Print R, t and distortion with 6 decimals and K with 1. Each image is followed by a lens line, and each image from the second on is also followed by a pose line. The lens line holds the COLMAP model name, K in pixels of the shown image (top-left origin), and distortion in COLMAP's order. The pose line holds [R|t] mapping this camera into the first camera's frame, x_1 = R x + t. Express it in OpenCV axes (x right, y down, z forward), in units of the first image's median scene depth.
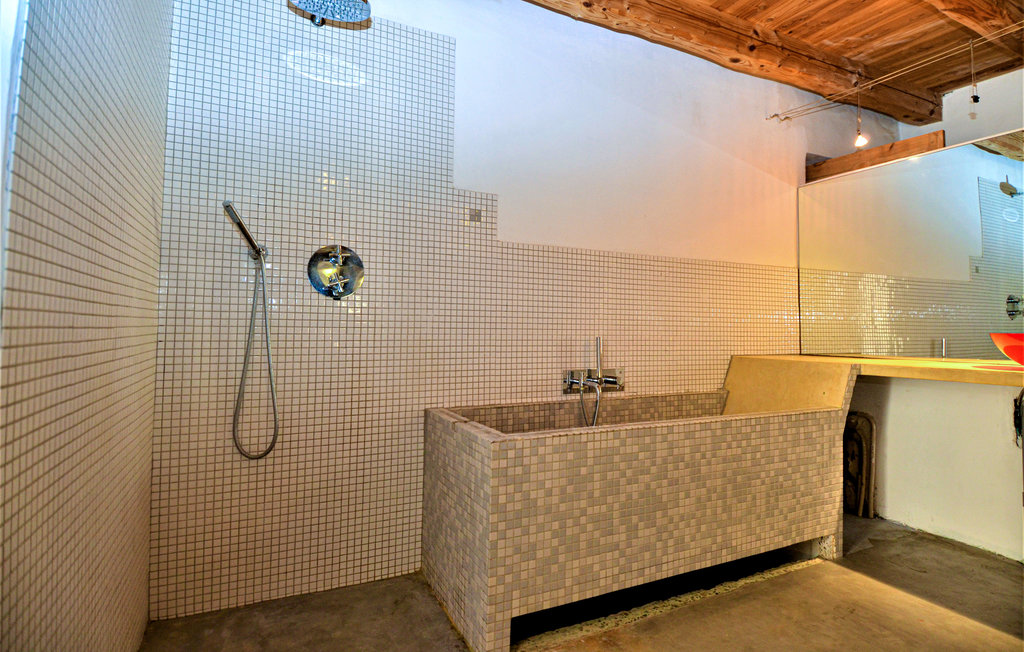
lens RADIAL K [[520.6, 0, 512.2], [0, 520.6, 310.6], [0, 0, 1]] dist [0.050840, -0.054016]
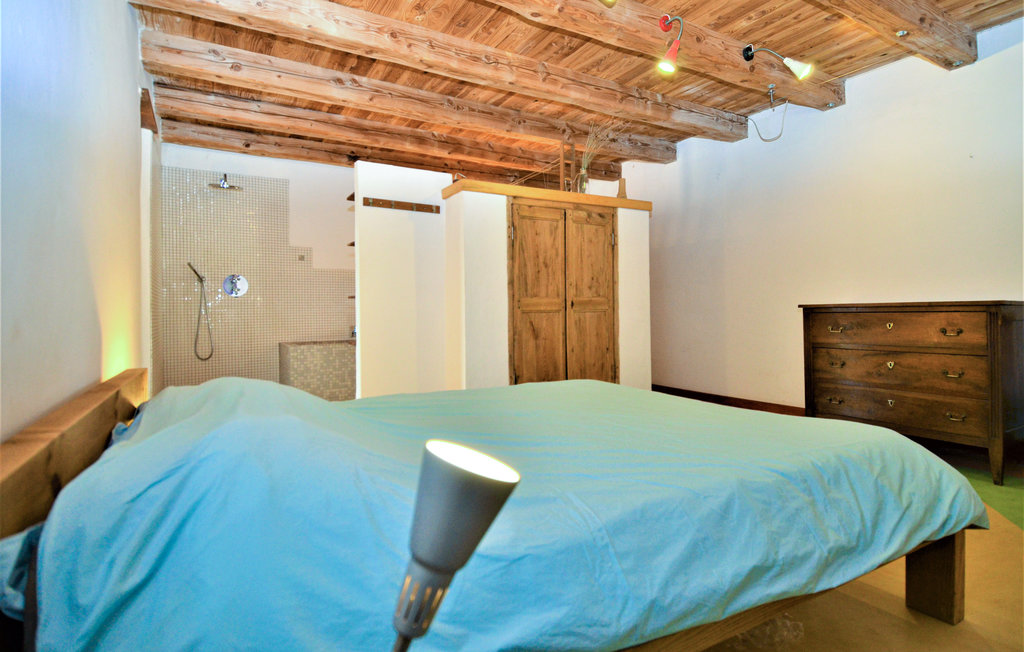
lens RADIAL K [[520.6, 0, 512.2], [0, 520.6, 310.6], [0, 0, 1]] dist [0.050840, -0.054016]
pose [[0.995745, -0.025939, 0.088429, 0.829835], [0.022638, 0.999016, 0.038135, -0.026609], [-0.089332, -0.035970, 0.995352, -1.773535]]
